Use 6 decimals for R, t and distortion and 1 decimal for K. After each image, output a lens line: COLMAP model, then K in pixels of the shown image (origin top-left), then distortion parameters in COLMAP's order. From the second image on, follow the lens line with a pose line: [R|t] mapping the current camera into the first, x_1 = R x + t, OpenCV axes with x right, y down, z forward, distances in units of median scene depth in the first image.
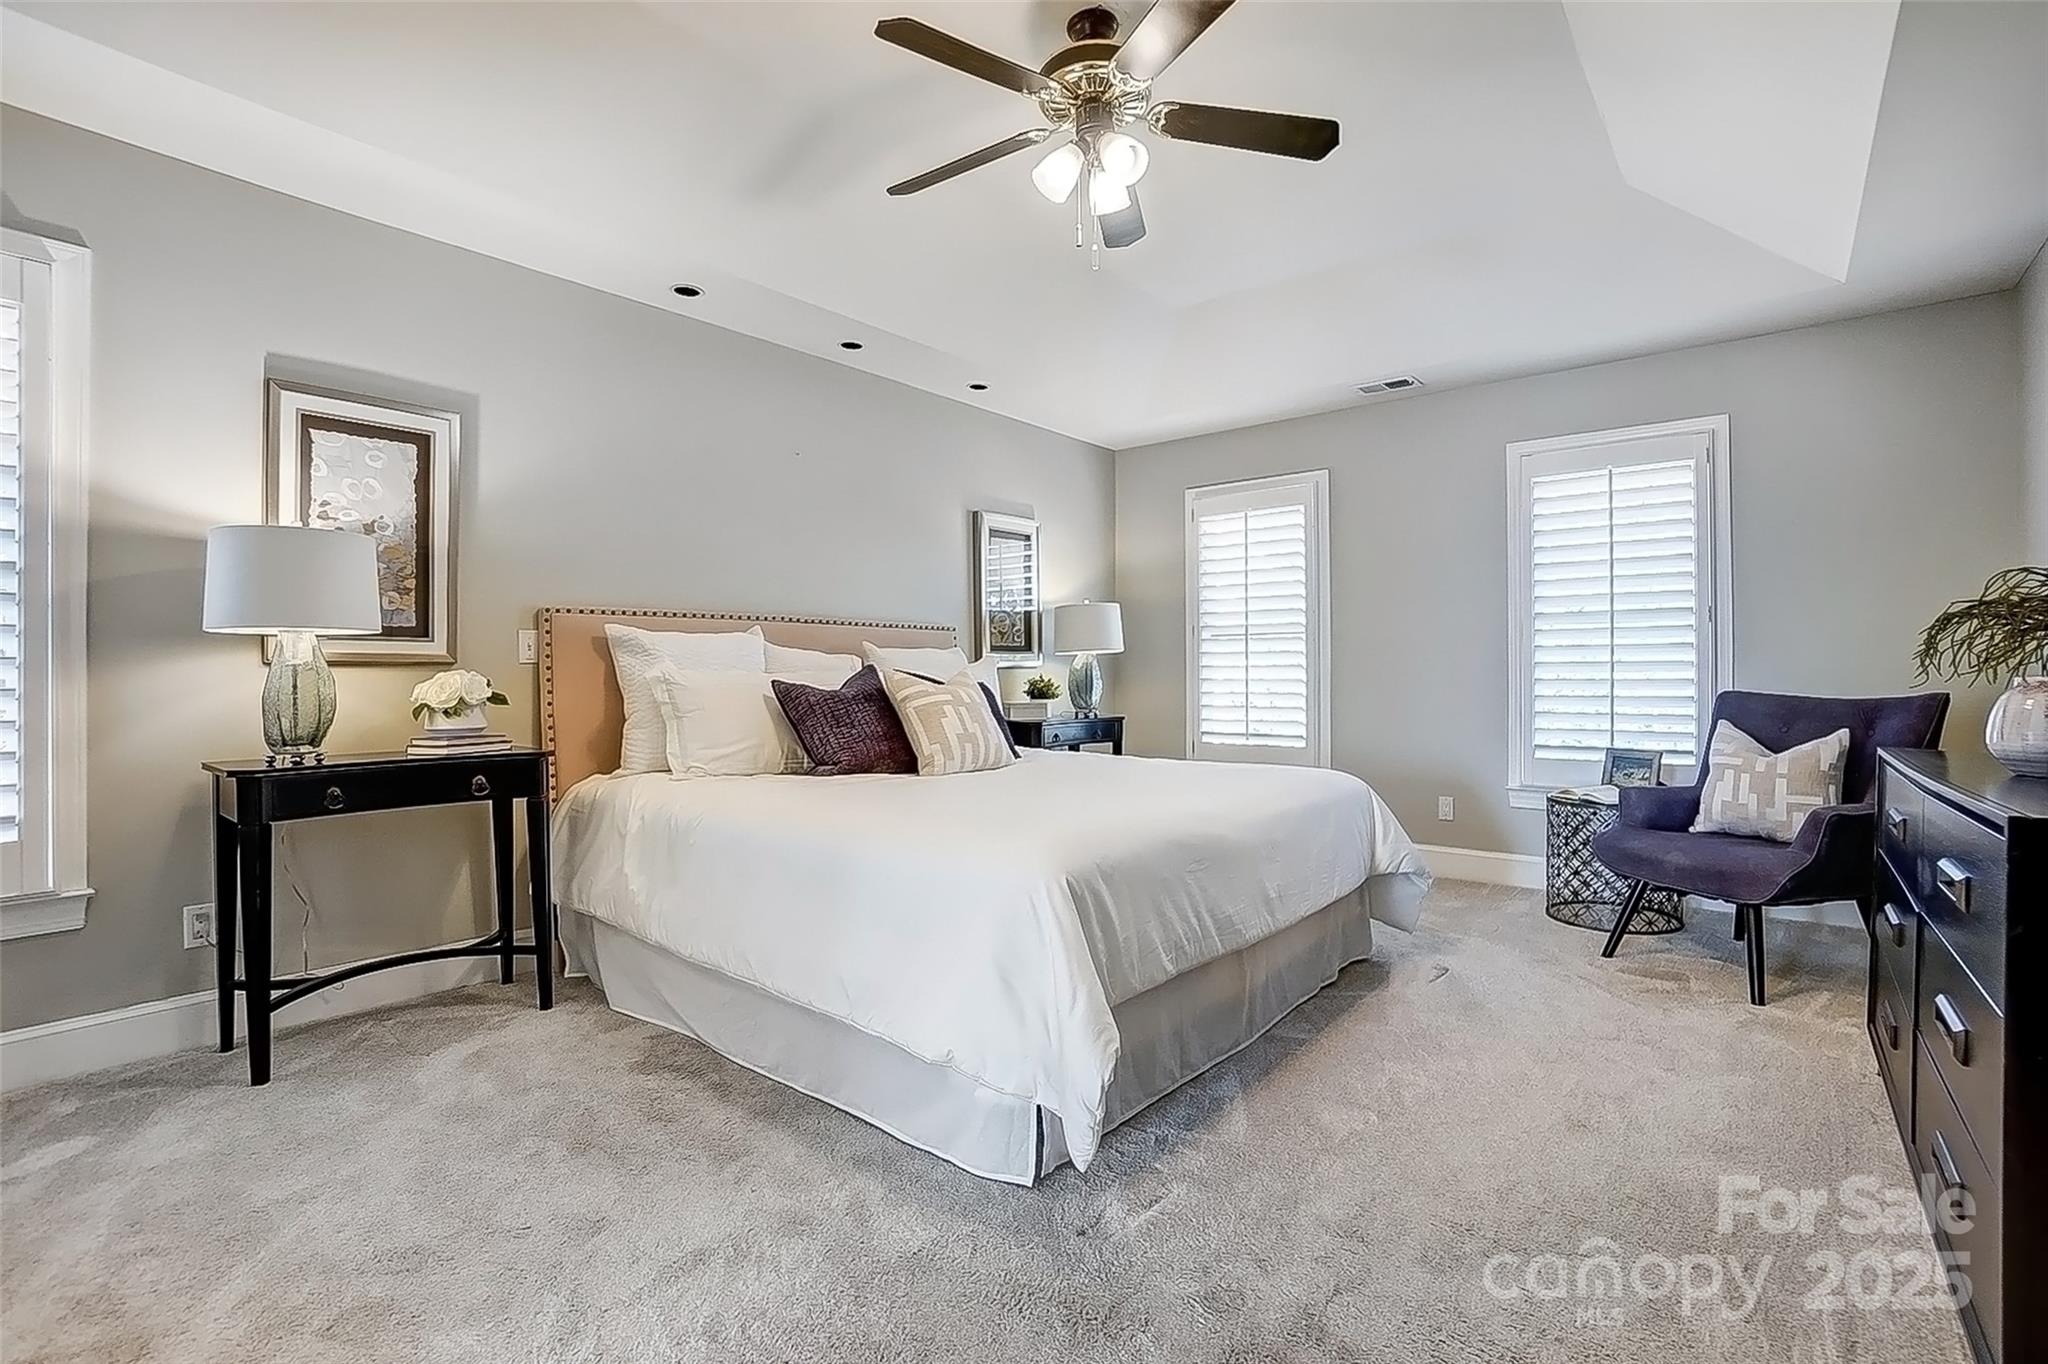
lens RADIAL K [[934.1, 0, 1024.0], [0, 934.1, 682.0], [0, 0, 1]] dist [-0.003287, -0.000765]
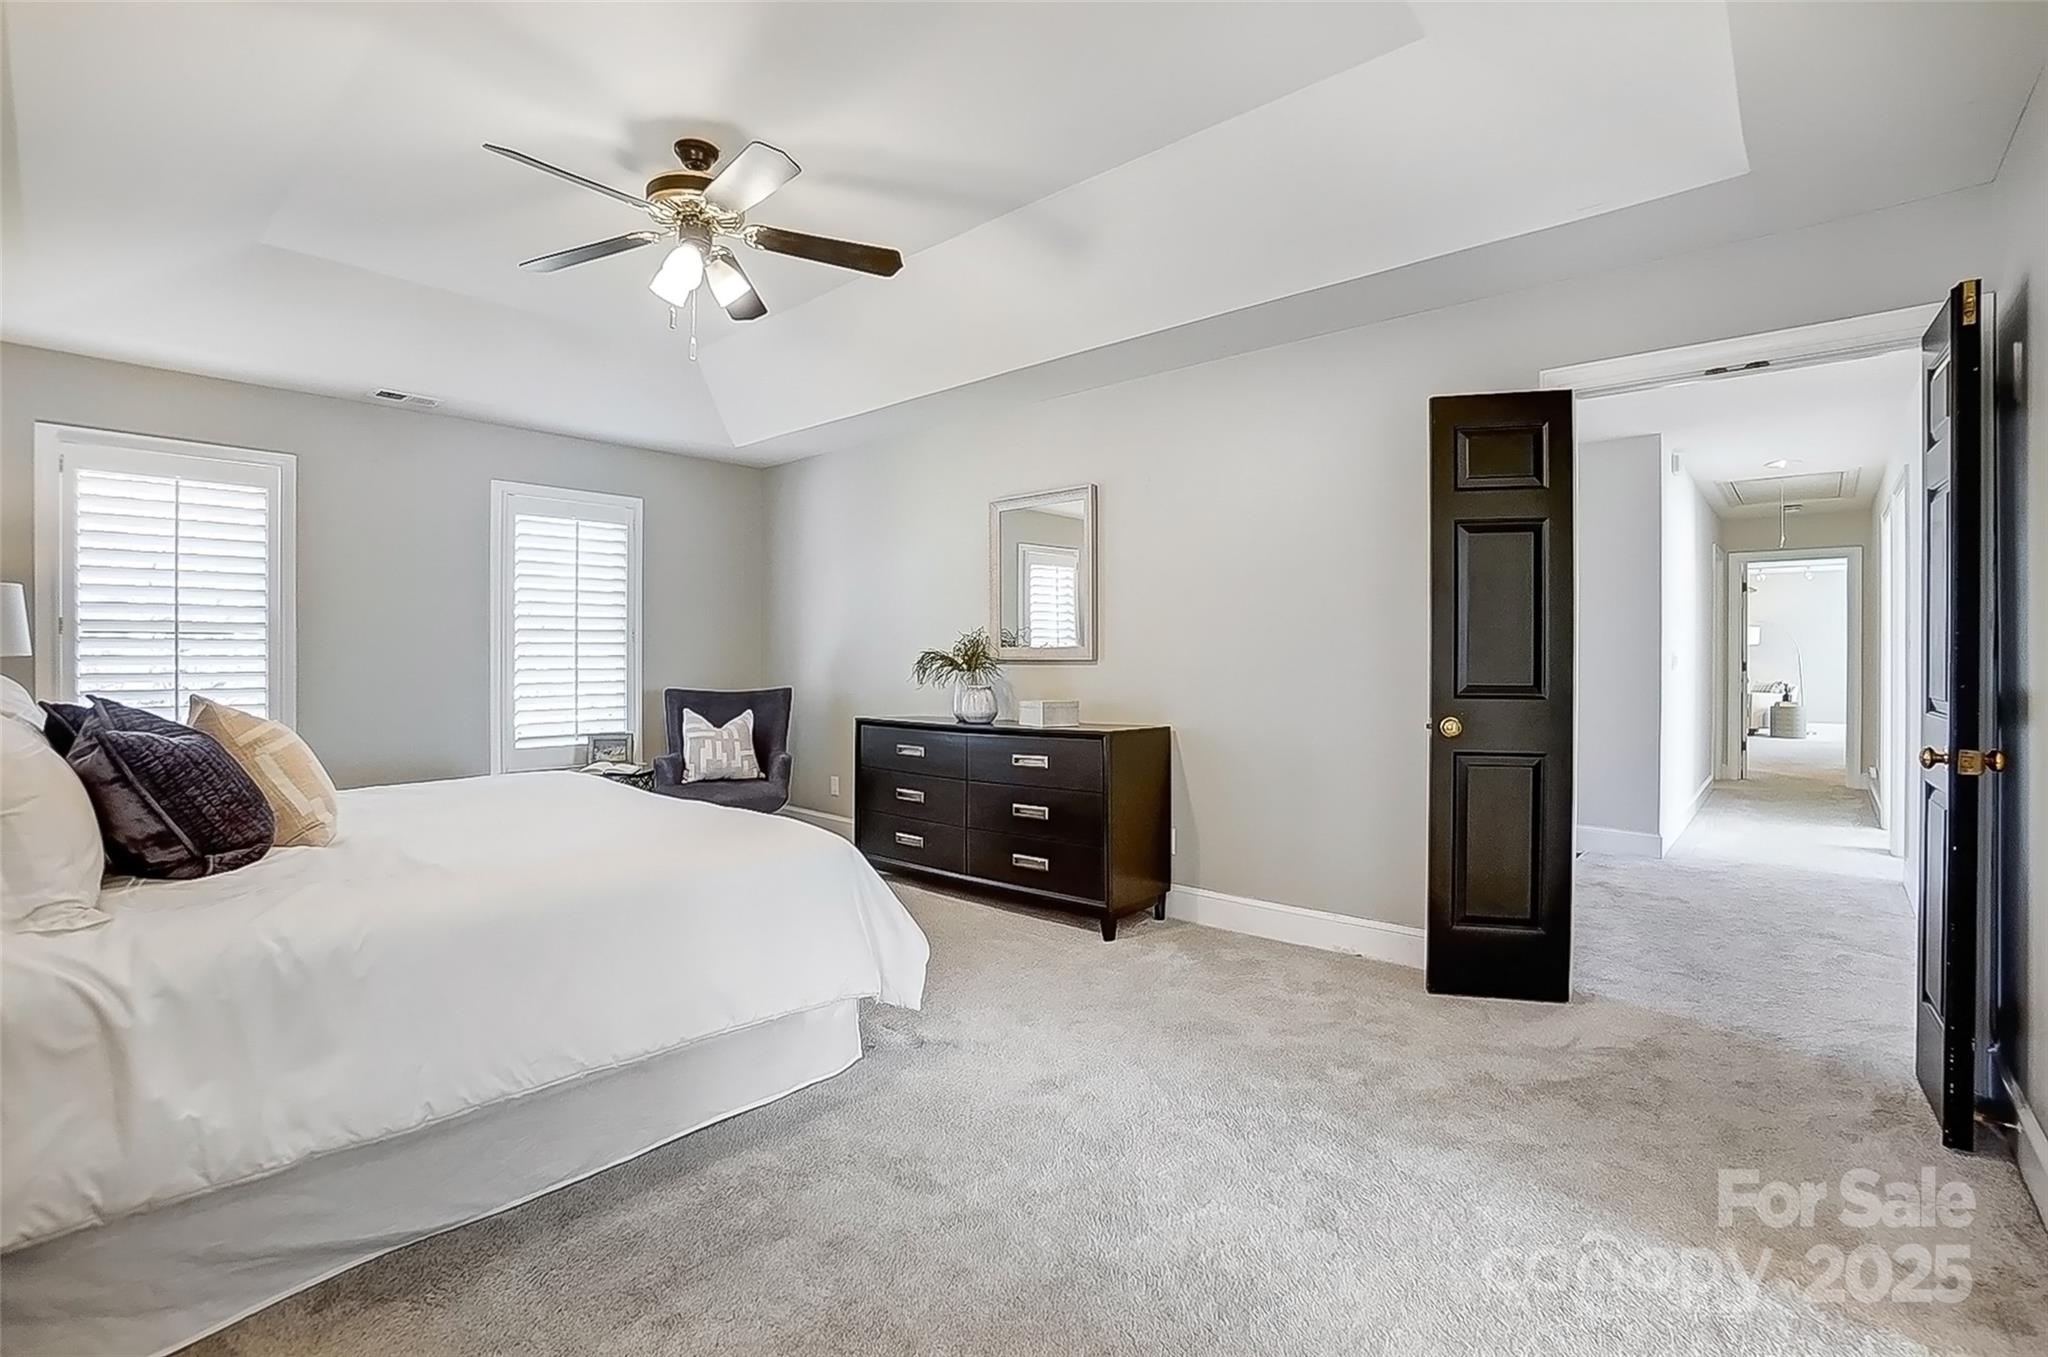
lens RADIAL K [[913.3, 0, 1023.7], [0, 913.3, 661.1], [0, 0, 1]] dist [-0.001070, -0.000013]
pose [[0.057232, -0.003940, 0.998353, -1.042574], [0.005104, 0.999980, 0.003654, -0.058348], [-0.998348, 0.004886, 0.057251, 0.508955]]
